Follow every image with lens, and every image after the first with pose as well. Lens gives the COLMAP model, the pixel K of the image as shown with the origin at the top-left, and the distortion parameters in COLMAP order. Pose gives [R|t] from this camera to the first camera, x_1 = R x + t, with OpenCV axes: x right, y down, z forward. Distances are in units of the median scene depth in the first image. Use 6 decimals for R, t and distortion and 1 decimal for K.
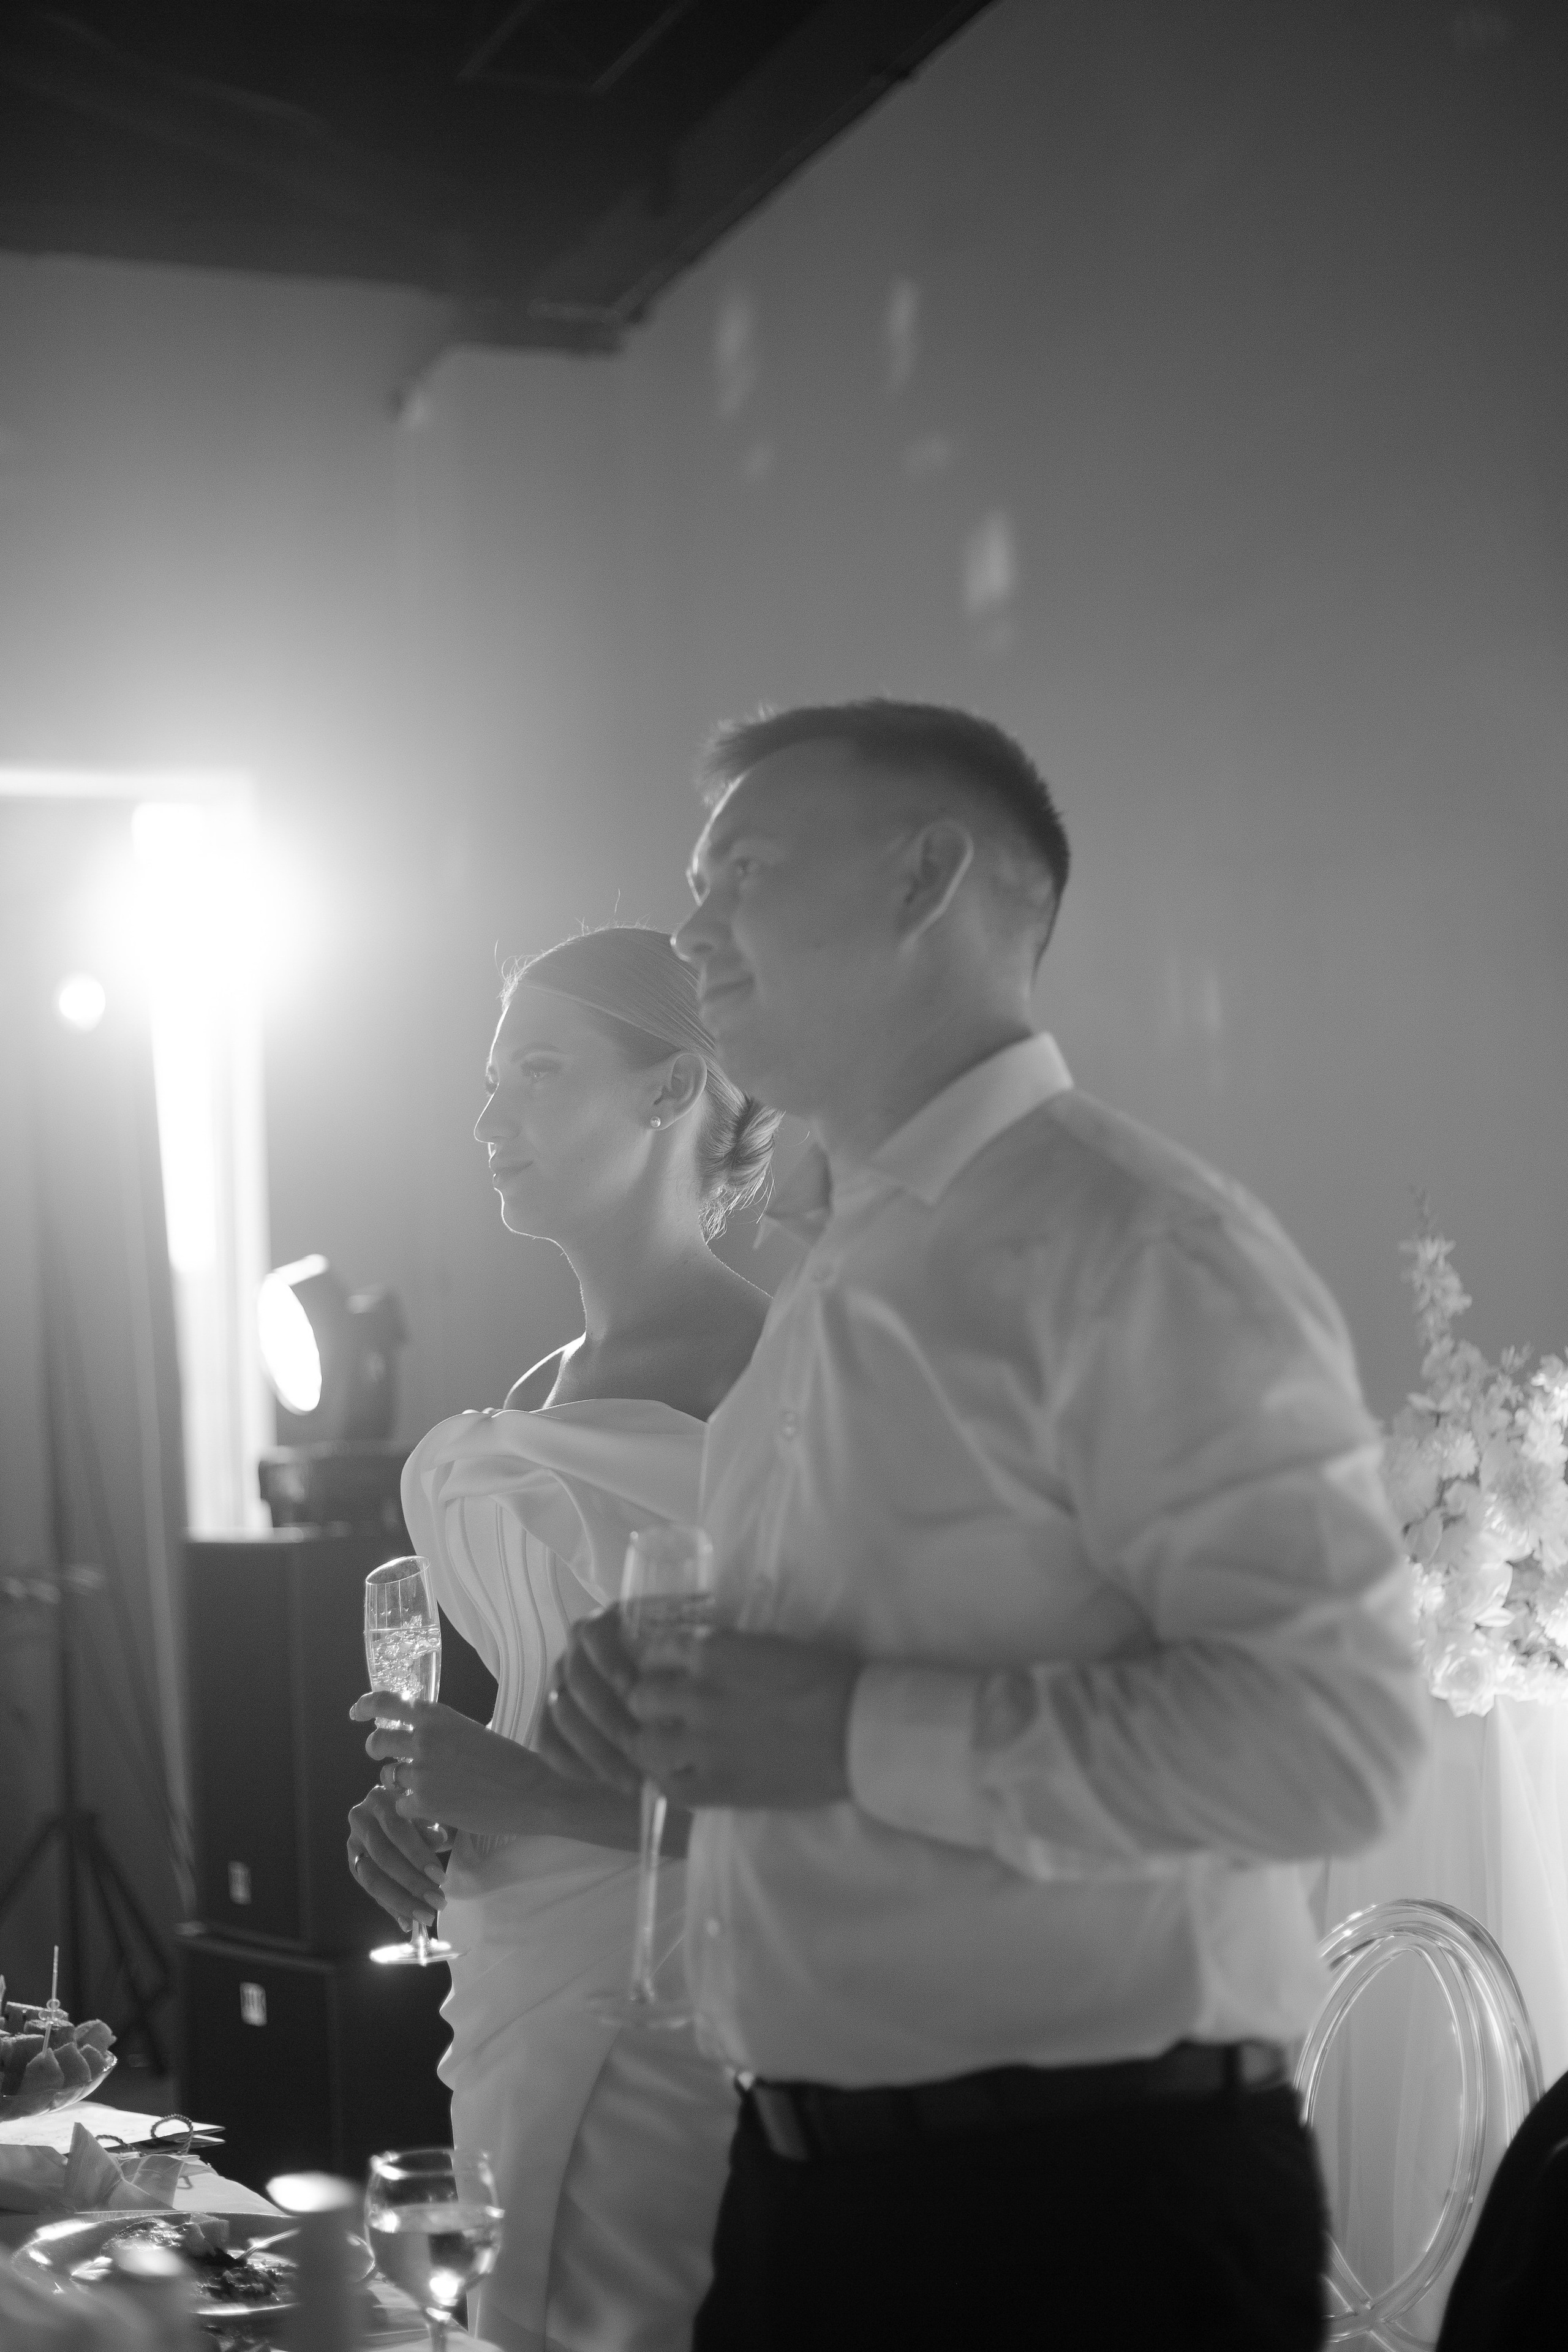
lens RADIAL K [[3361.3, 0, 784.0], [0, 3361.3, 1176.0], [0, 0, 1]] dist [-0.352862, 0.907647]
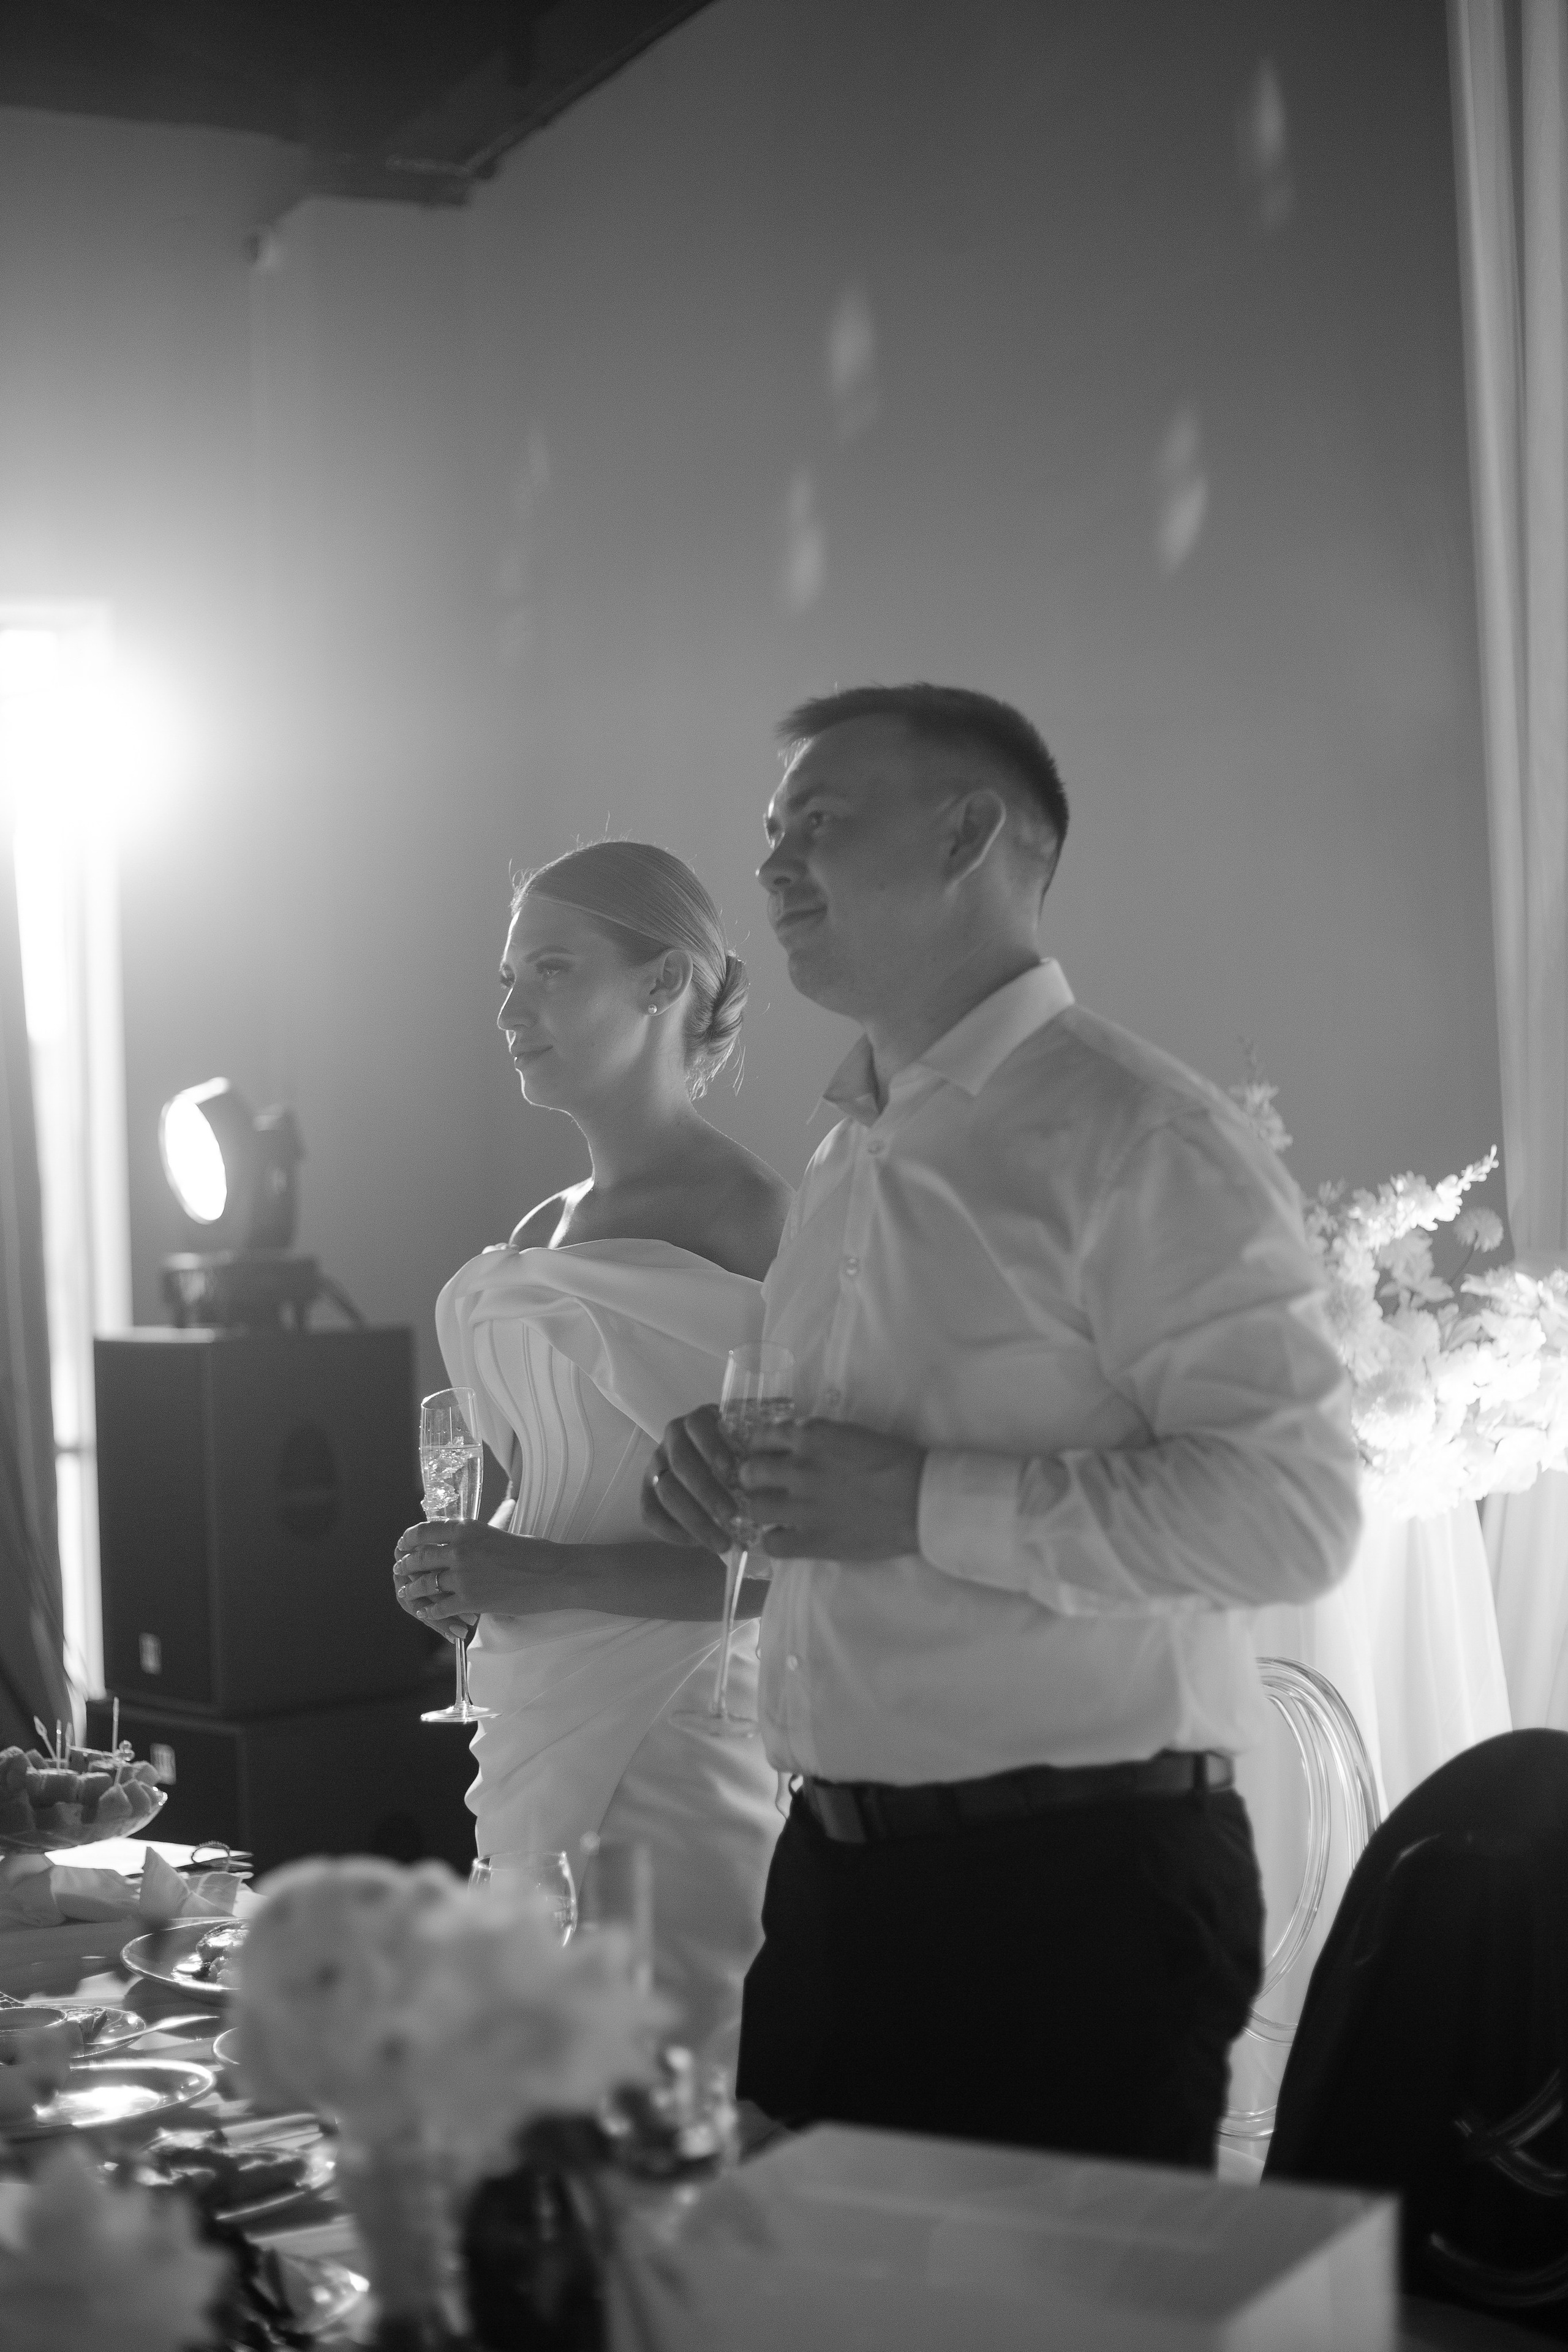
lens RADIAL K [[3491.3, 0, 784.0], [0, 3491.3, 1176.0], [0, 0, 1]] dist [-0.209957, -0.045411]
pose [[0.995371, 0.012020, 0.095352, -0.143264], [-0.018068, 0.997861, 0.062818, -0.039481], [-0.094393, -0.064250, 0.993460, -0.297215]]
